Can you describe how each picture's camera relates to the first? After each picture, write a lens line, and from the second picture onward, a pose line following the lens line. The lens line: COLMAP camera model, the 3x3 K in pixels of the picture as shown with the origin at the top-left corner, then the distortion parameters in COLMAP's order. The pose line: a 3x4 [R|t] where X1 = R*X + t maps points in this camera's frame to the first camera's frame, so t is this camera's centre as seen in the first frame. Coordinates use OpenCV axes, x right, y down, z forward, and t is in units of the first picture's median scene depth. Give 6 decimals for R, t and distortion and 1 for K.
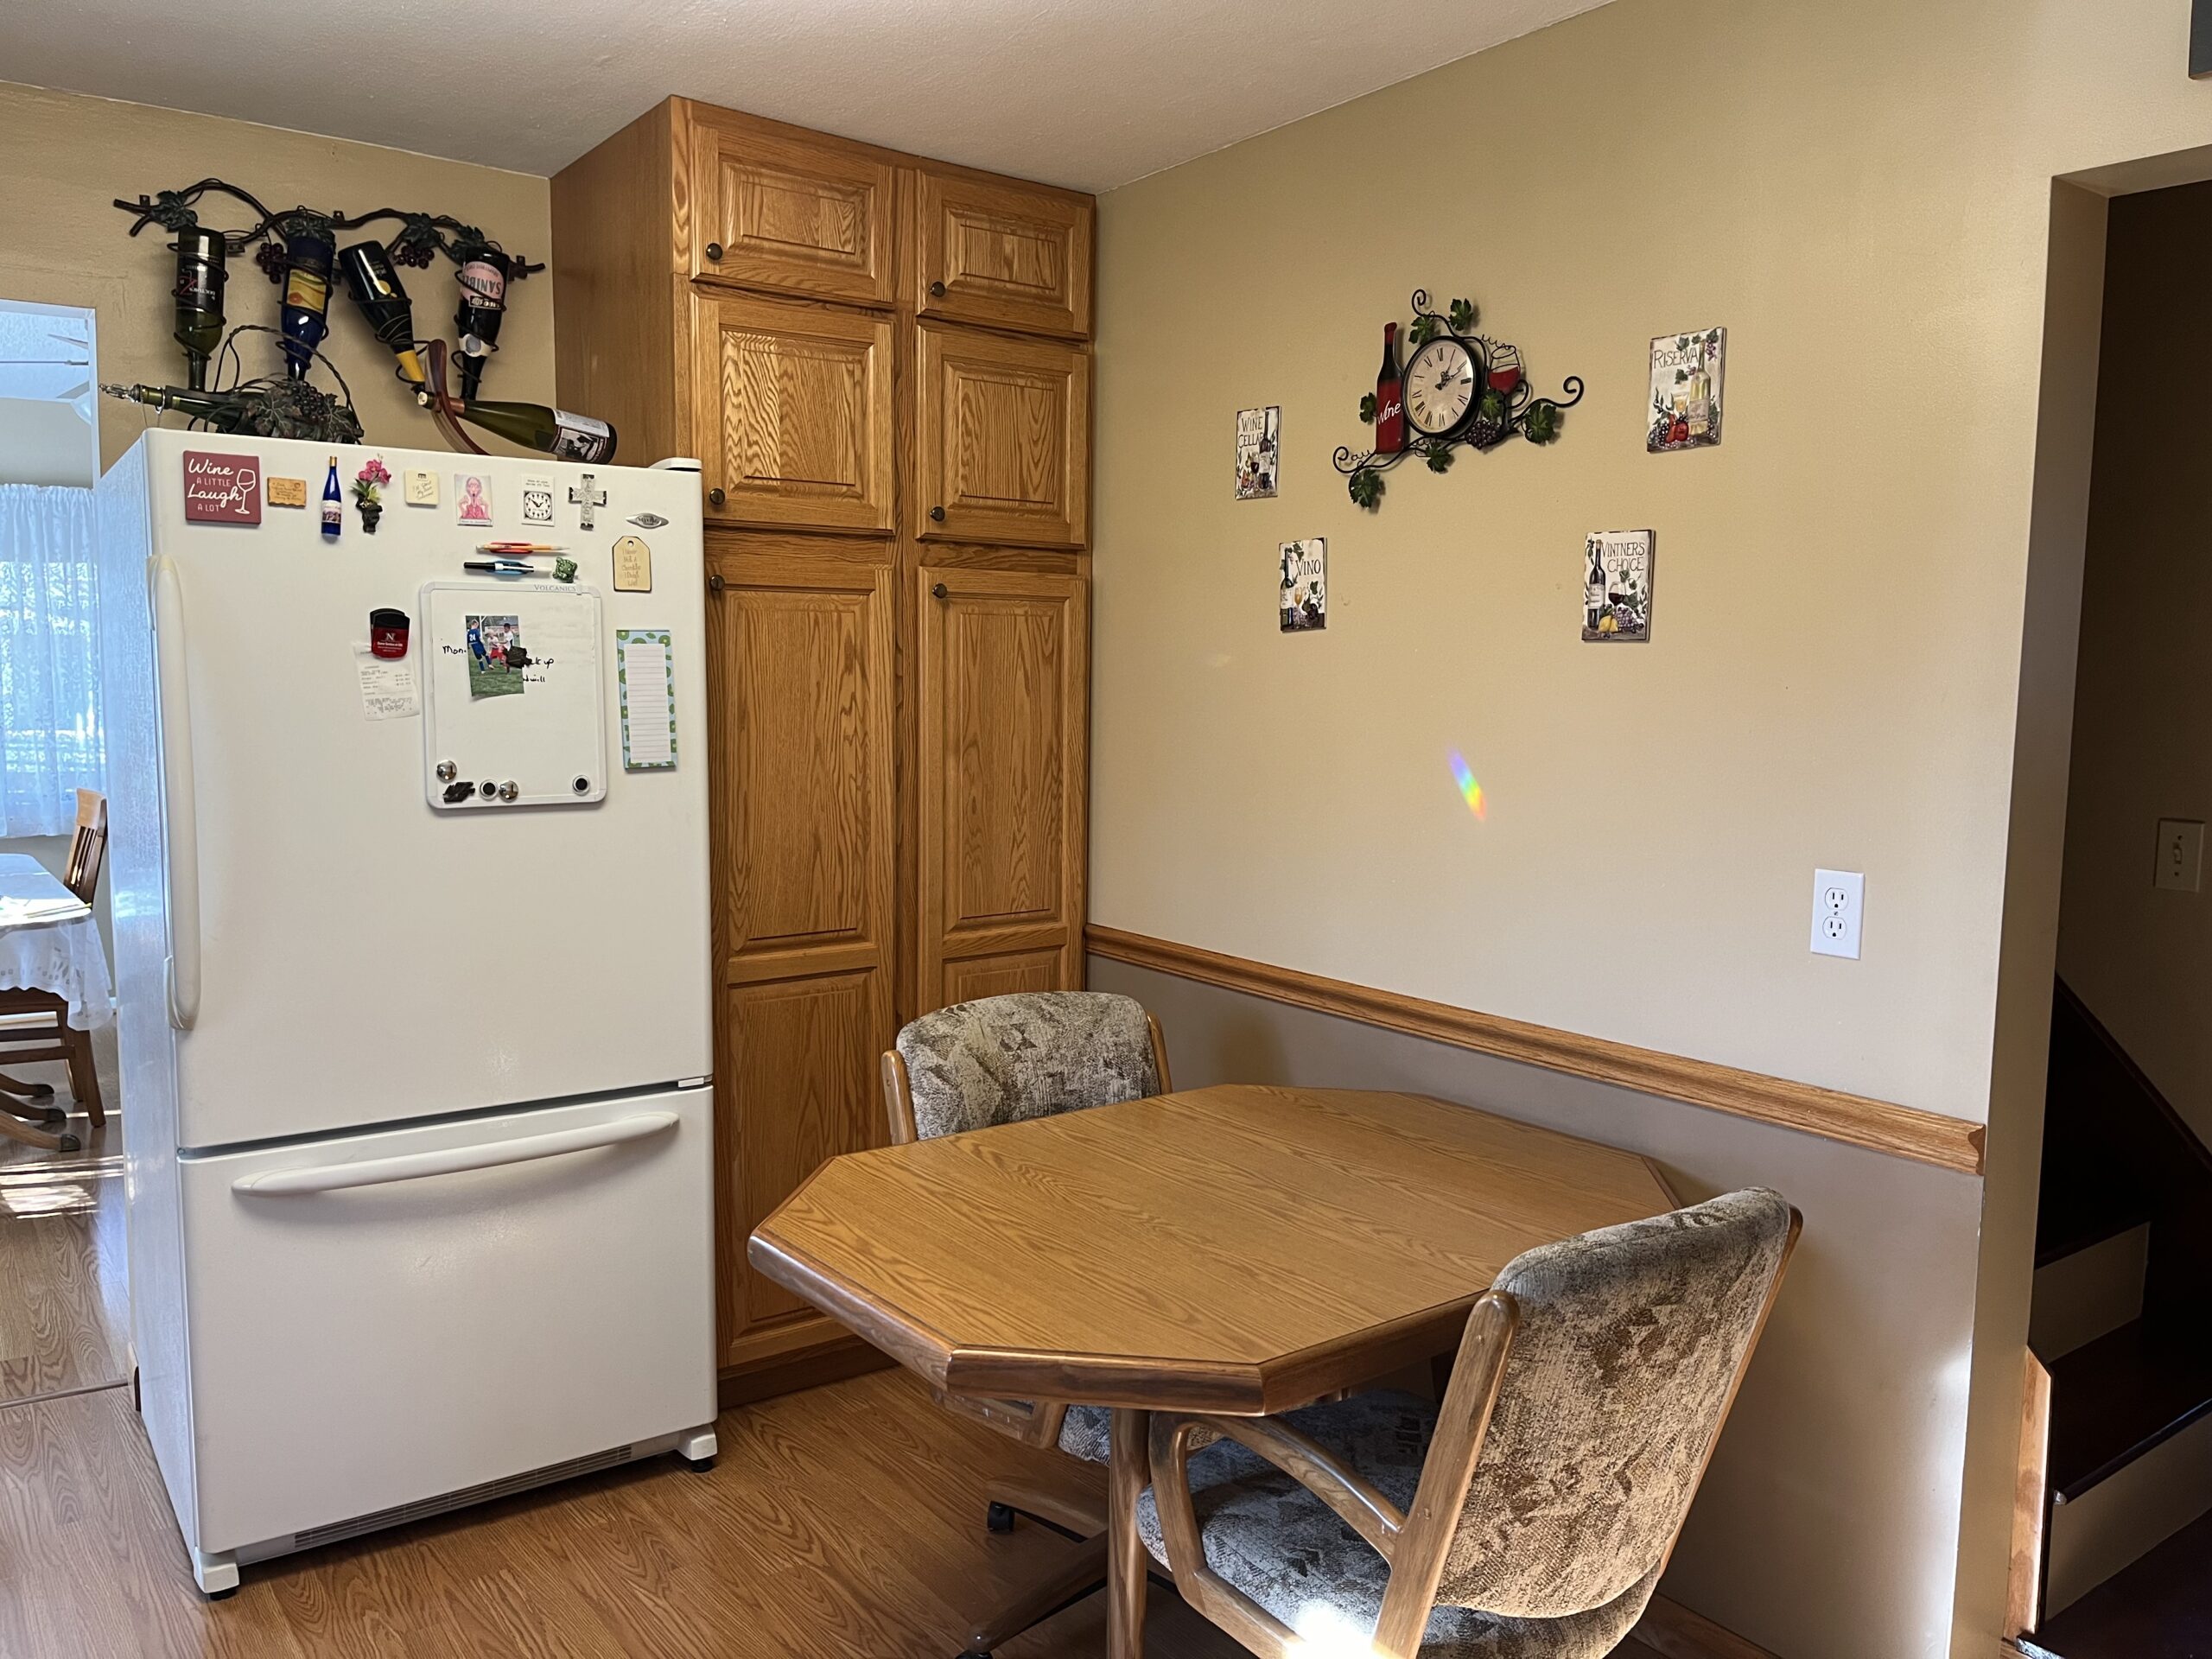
lens RADIAL K [[1672.5, 0, 1121.1], [0, 1672.5, 841.7], [0, 0, 1]] dist [0.092121, -0.126065]
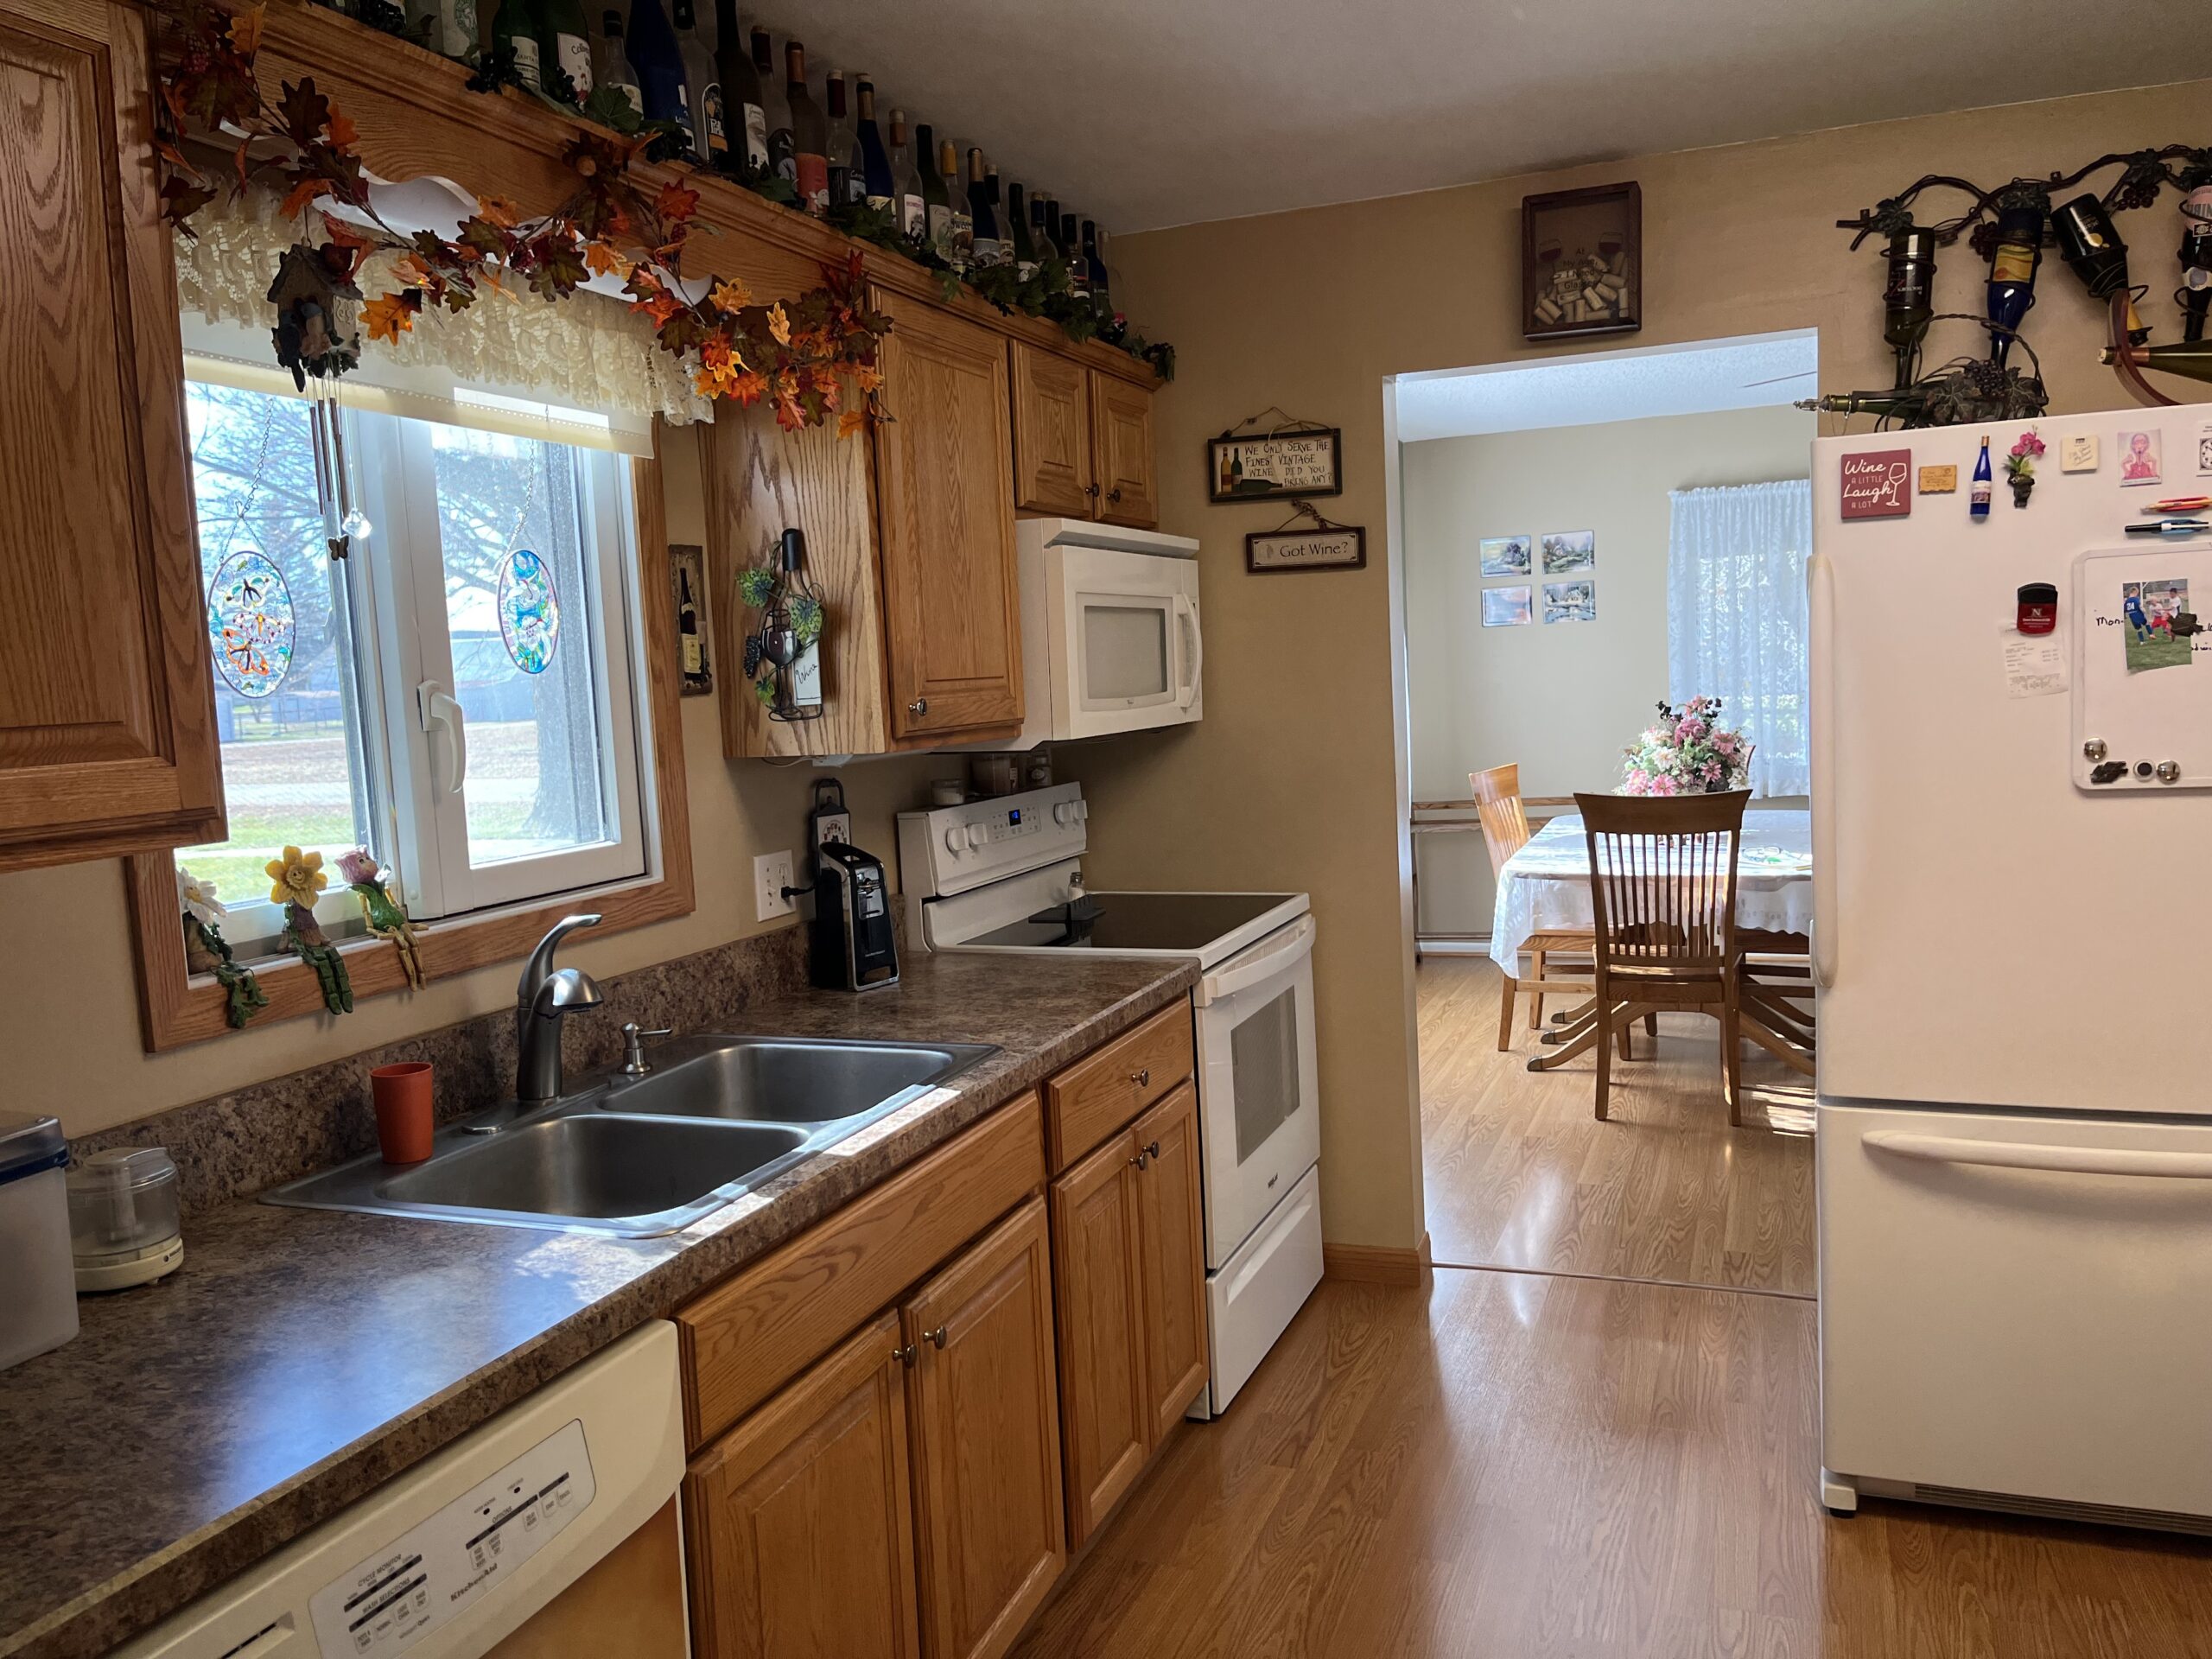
lens RADIAL K [[1672.5, 0, 1121.1], [0, 1672.5, 841.7], [0, 0, 1]] dist [0.092121, -0.126065]
pose [[0.536543, 0.051966, -0.842272, 0.109783], [-0.031171, 0.998641, 0.041757, -0.013140], [0.843297, 0.003850, 0.537434, 0.030754]]
